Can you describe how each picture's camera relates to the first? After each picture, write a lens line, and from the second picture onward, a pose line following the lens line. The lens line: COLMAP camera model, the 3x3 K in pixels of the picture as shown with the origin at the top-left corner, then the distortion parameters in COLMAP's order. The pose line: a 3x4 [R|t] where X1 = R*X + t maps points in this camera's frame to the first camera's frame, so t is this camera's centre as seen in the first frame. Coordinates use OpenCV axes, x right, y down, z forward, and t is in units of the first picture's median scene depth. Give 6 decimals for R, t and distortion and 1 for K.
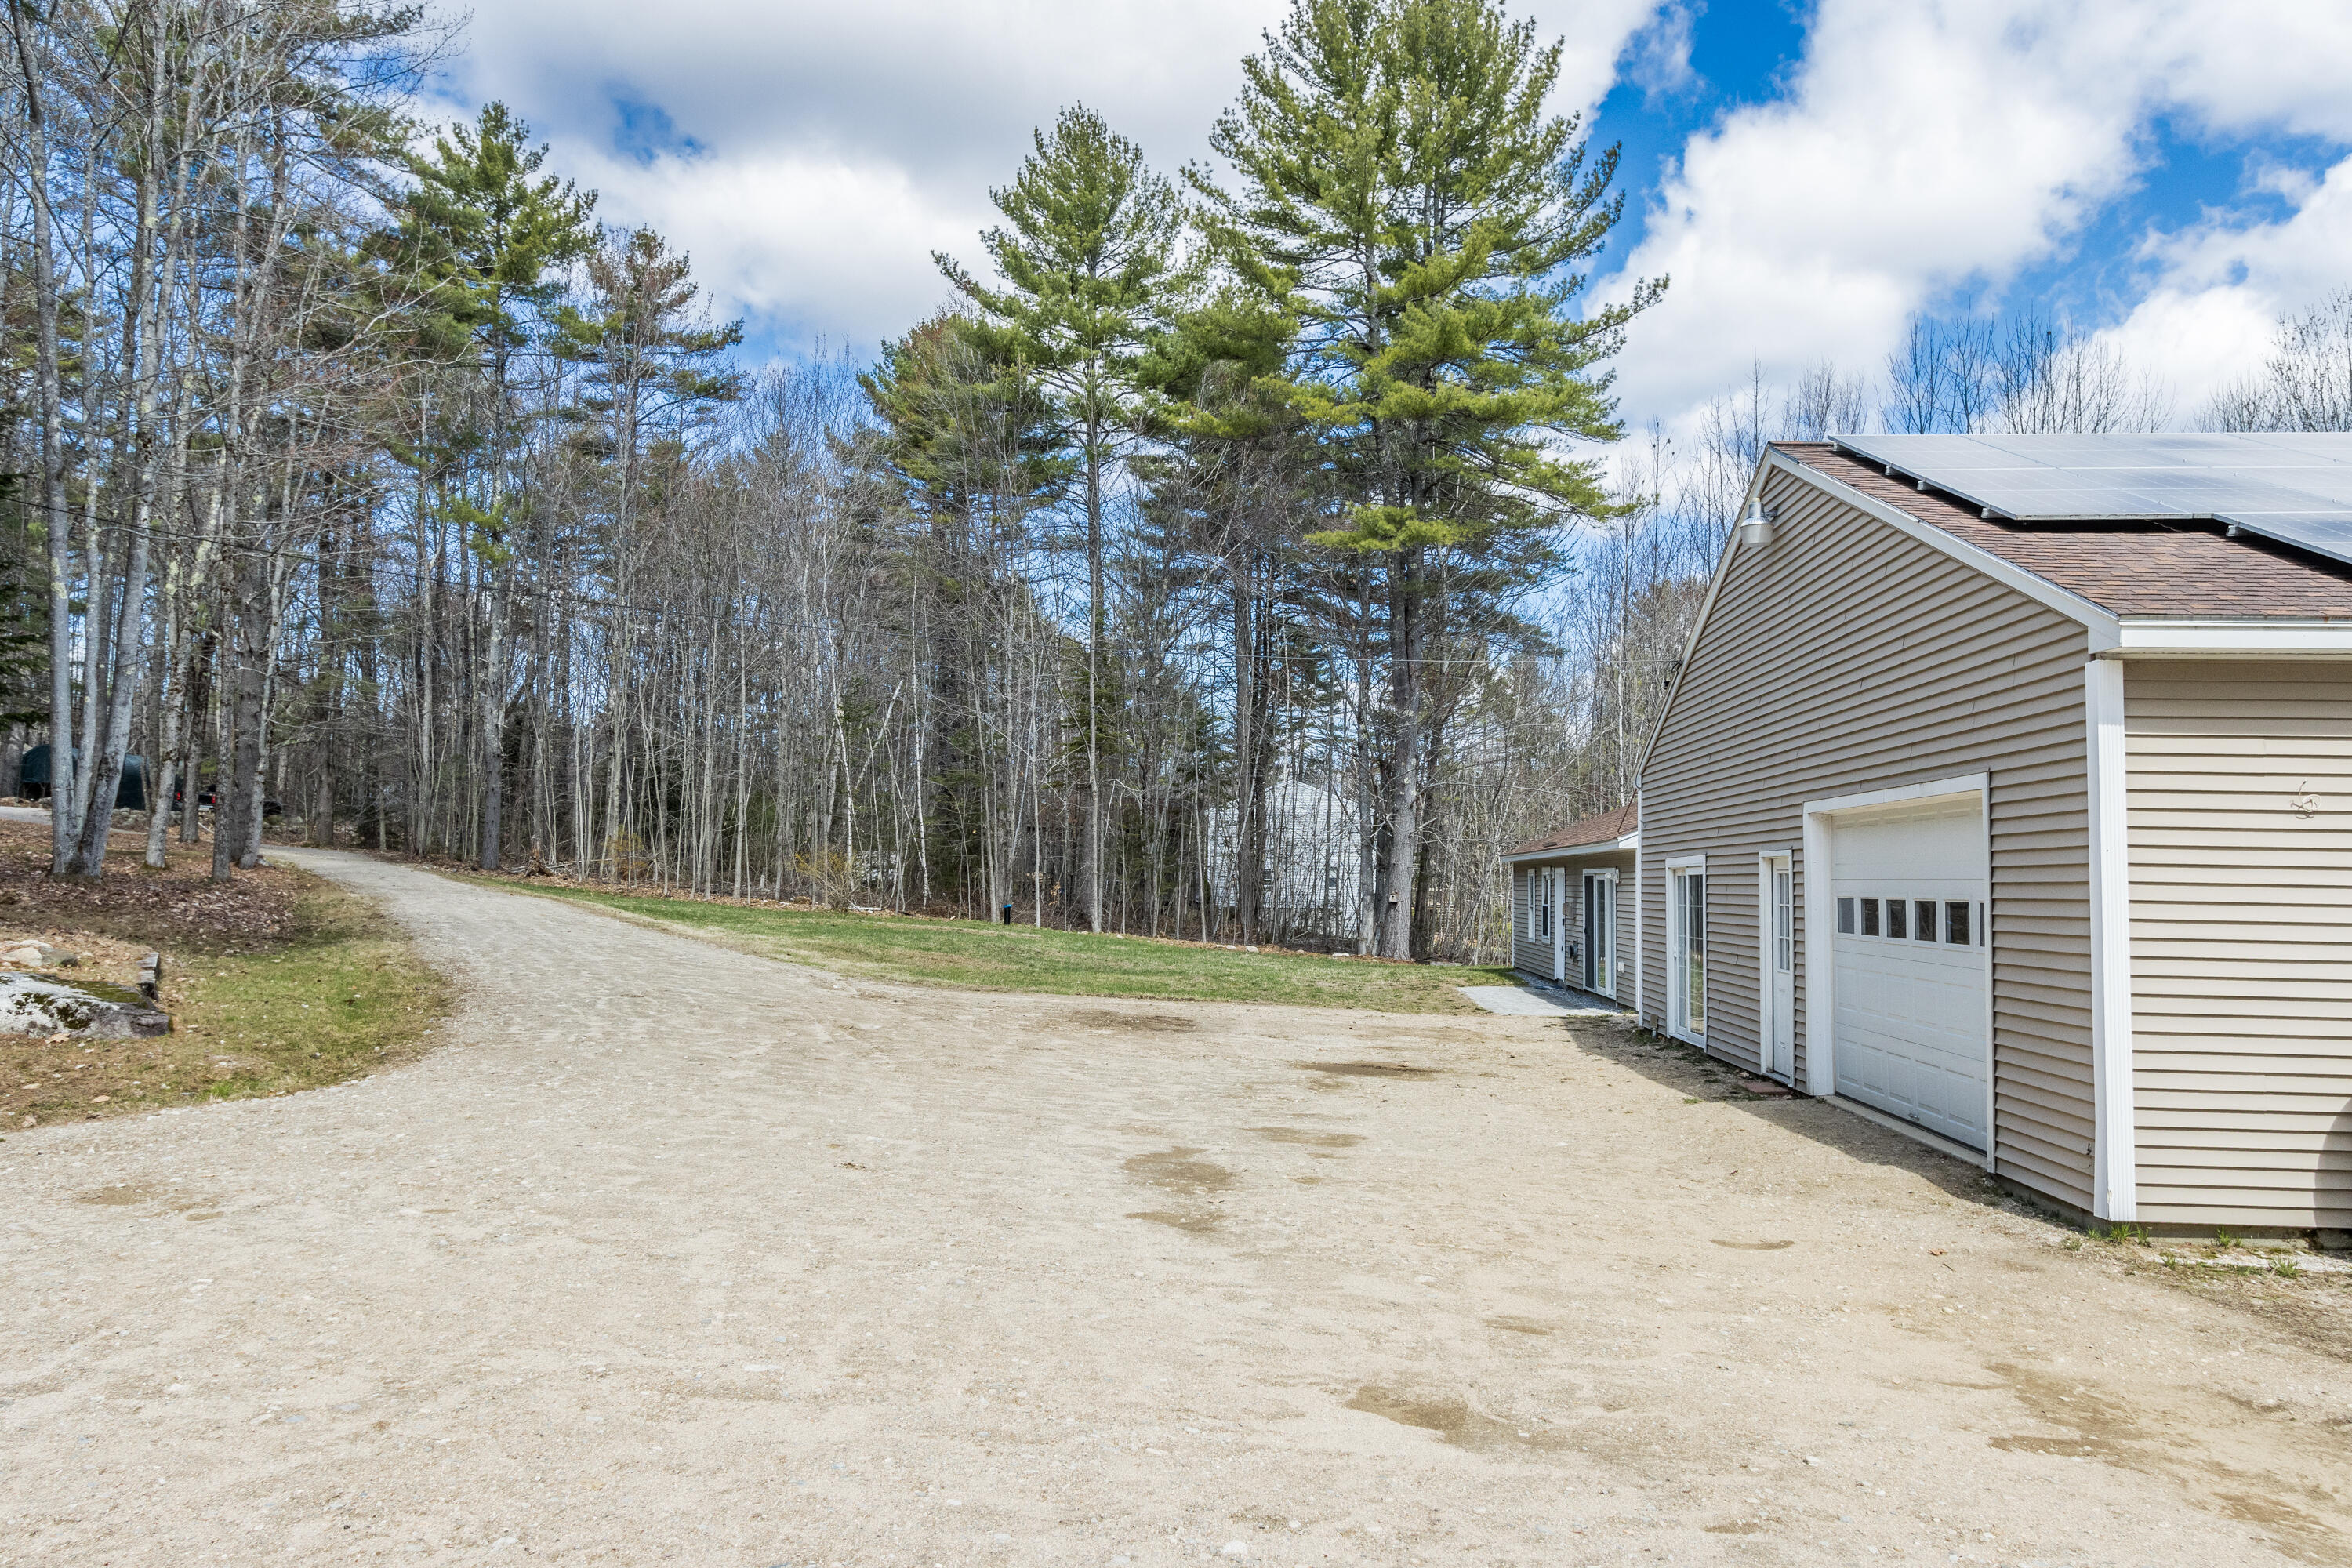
lens RADIAL K [[1642.0, 0, 1176.0], [0, 1642.0, 784.0], [0, 0, 1]] dist [0.006711, -0.005682]
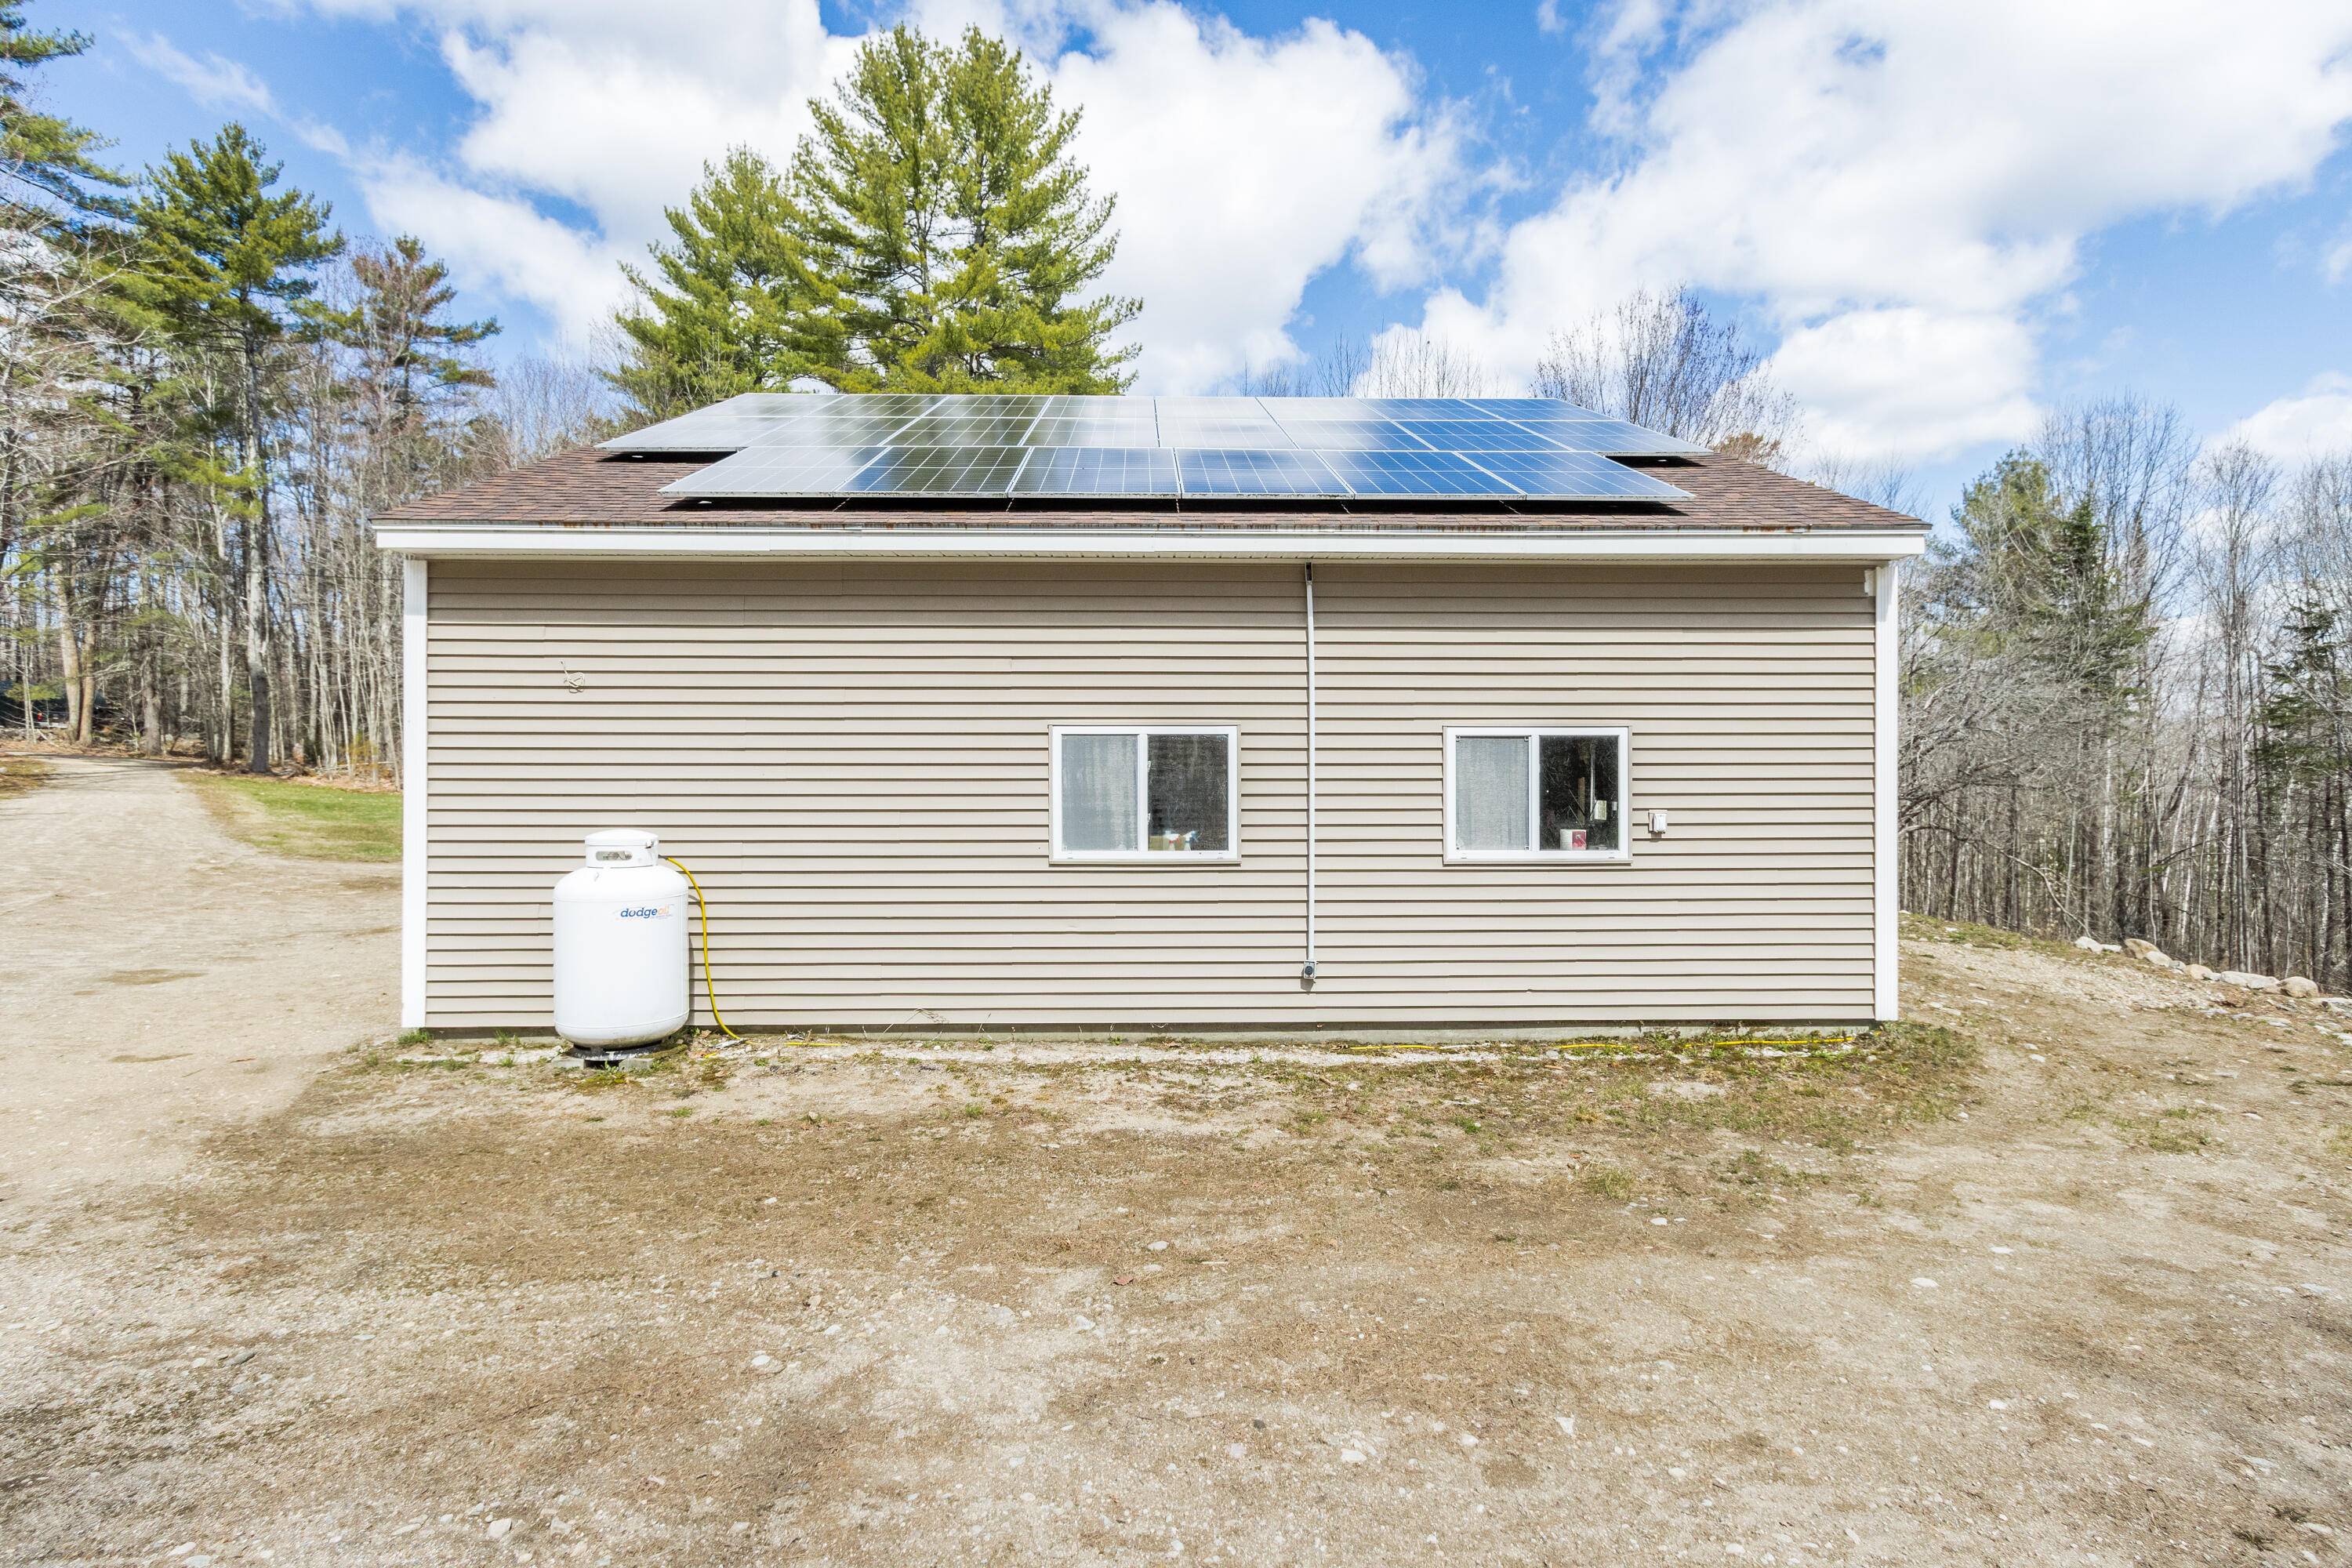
lens RADIAL K [[1234.8, 0, 1176.0], [0, 1234.8, 784.0], [0, 0, 1]] dist [0.000127, 0.000189]
pose [[0.994992, -0.019199, 0.098091, 0.558204], [0.011864, 0.997127, 0.074816, 0.013592], [-0.099246, -0.073277, 0.992361, 0.028528]]
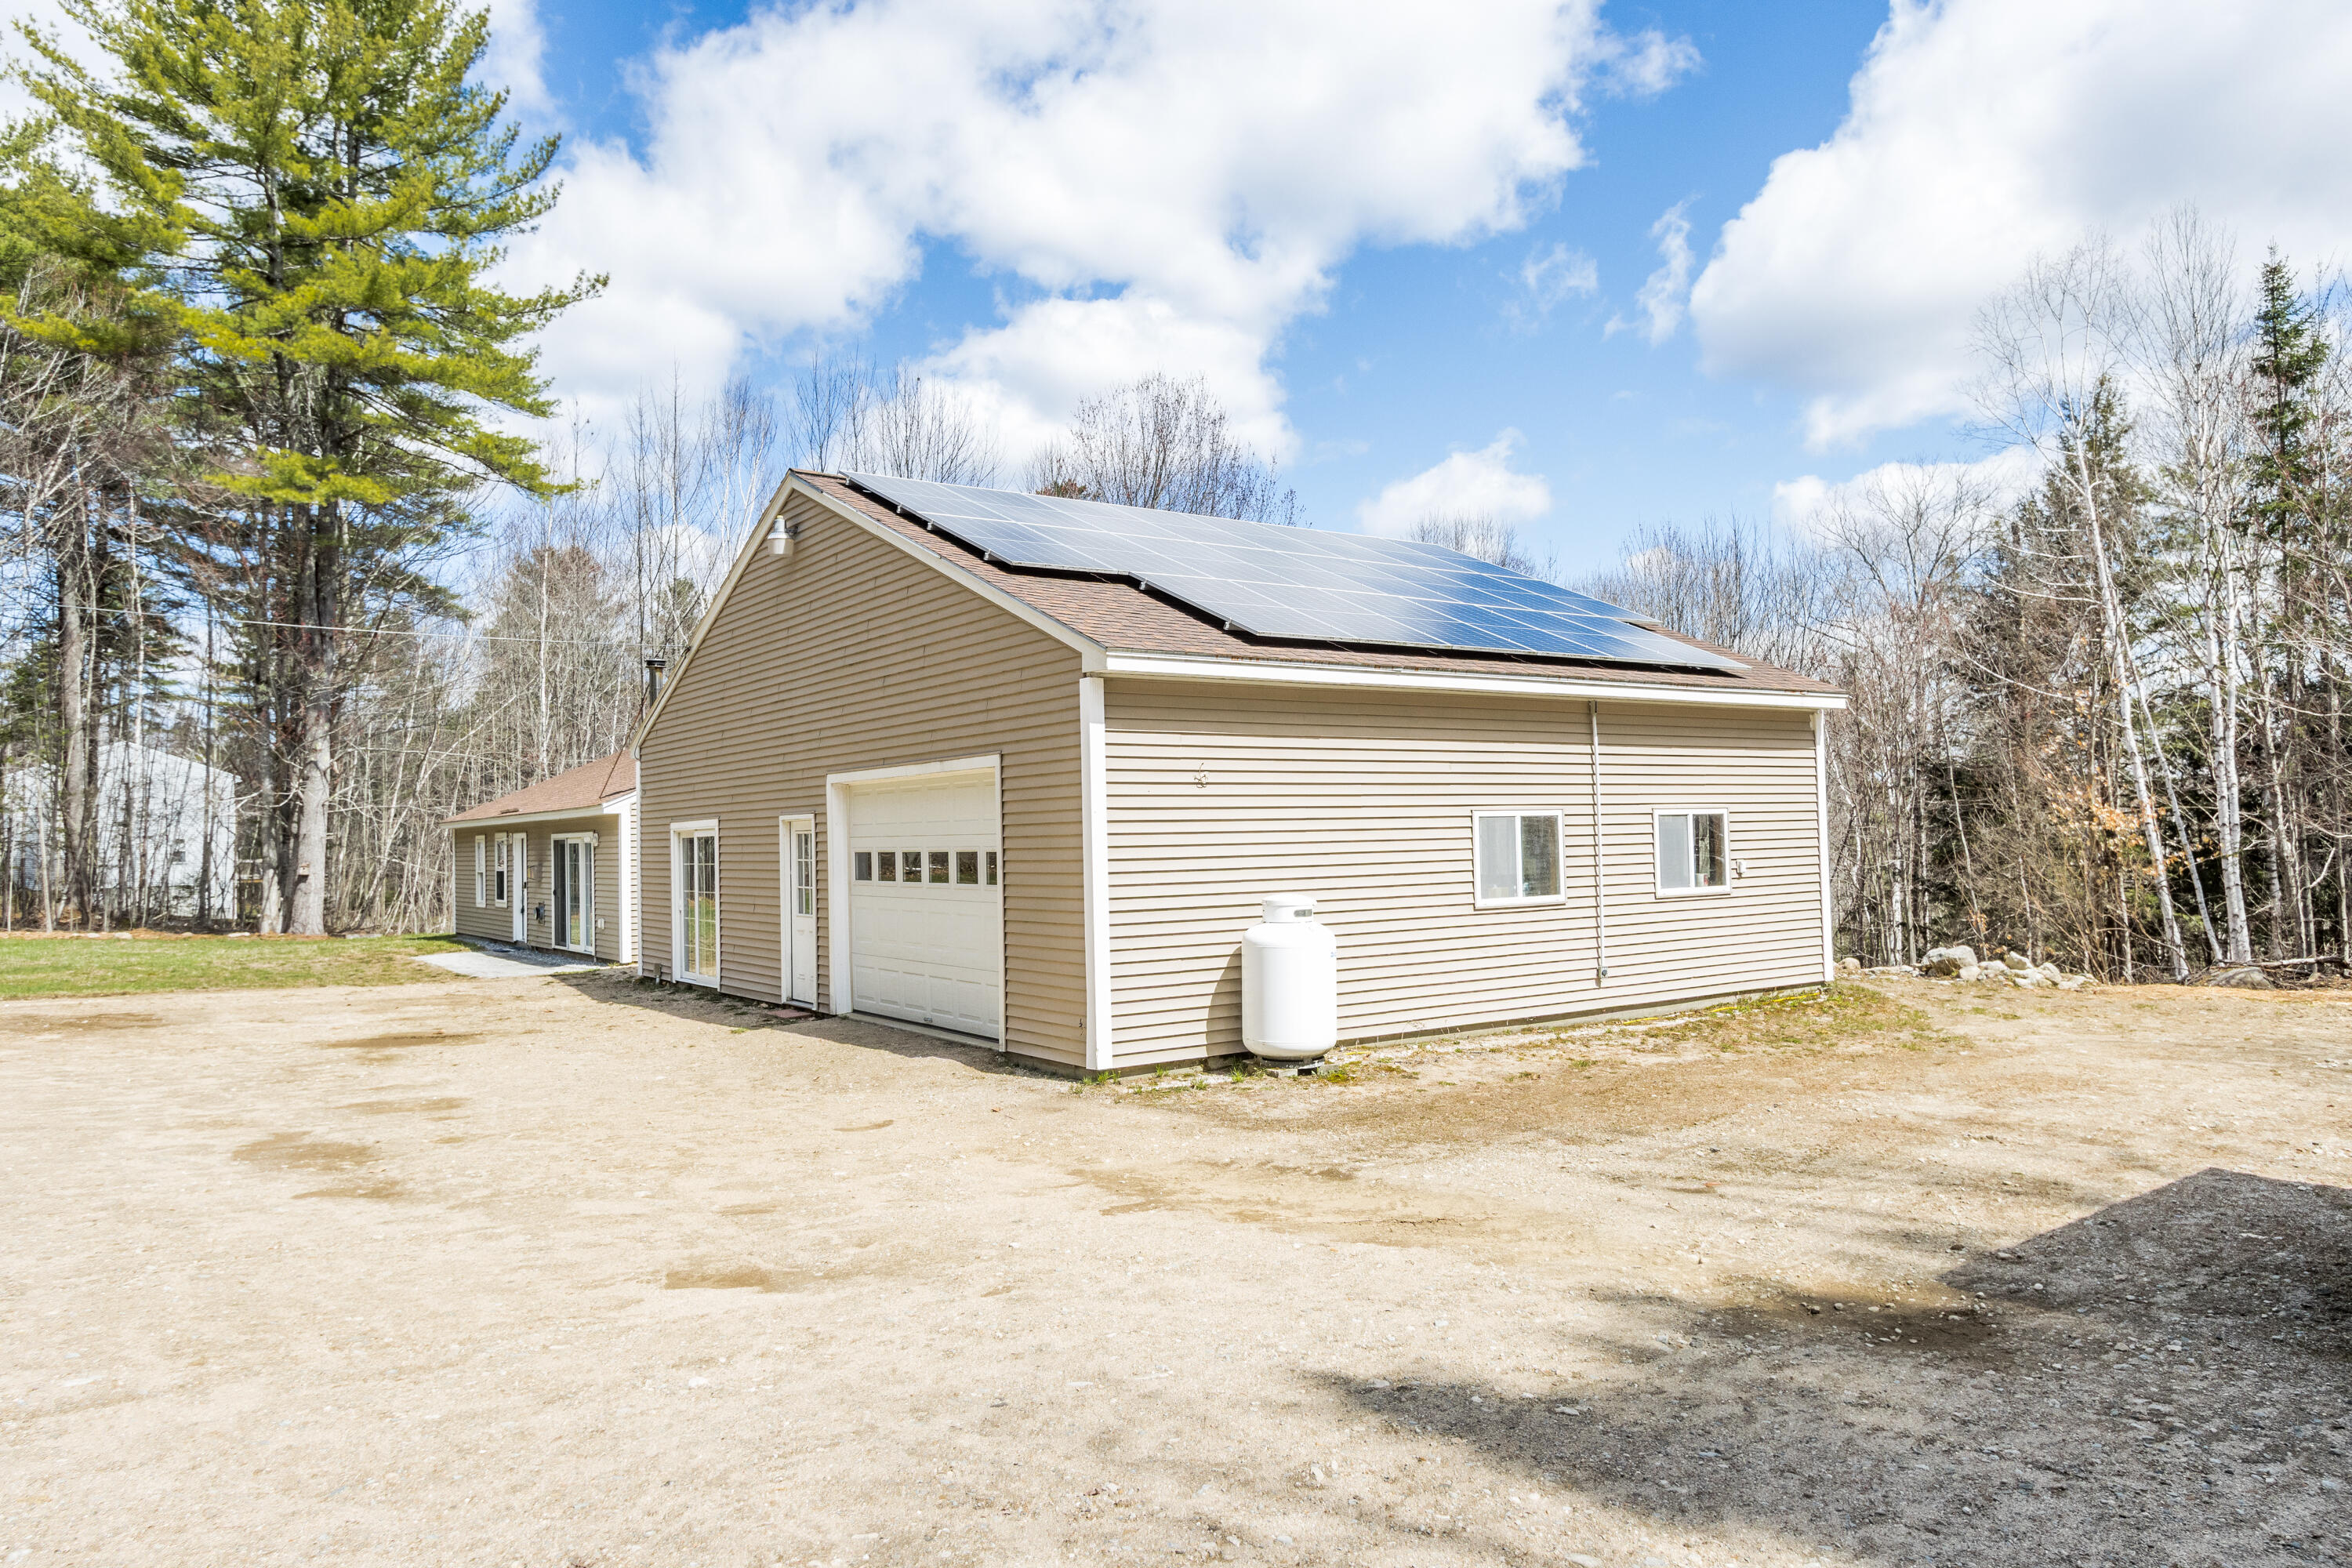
lens RADIAL K [[1642.0, 0, 1176.0], [0, 1642.0, 784.0], [0, 0, 1]] dist [0.006711, -0.005682]
pose [[0.756251, -0.013231, 0.654147, -0.166888], [-0.004874, 0.999654, 0.025854, -0.011173], [-0.654263, -0.022741, 0.755925, -0.064205]]
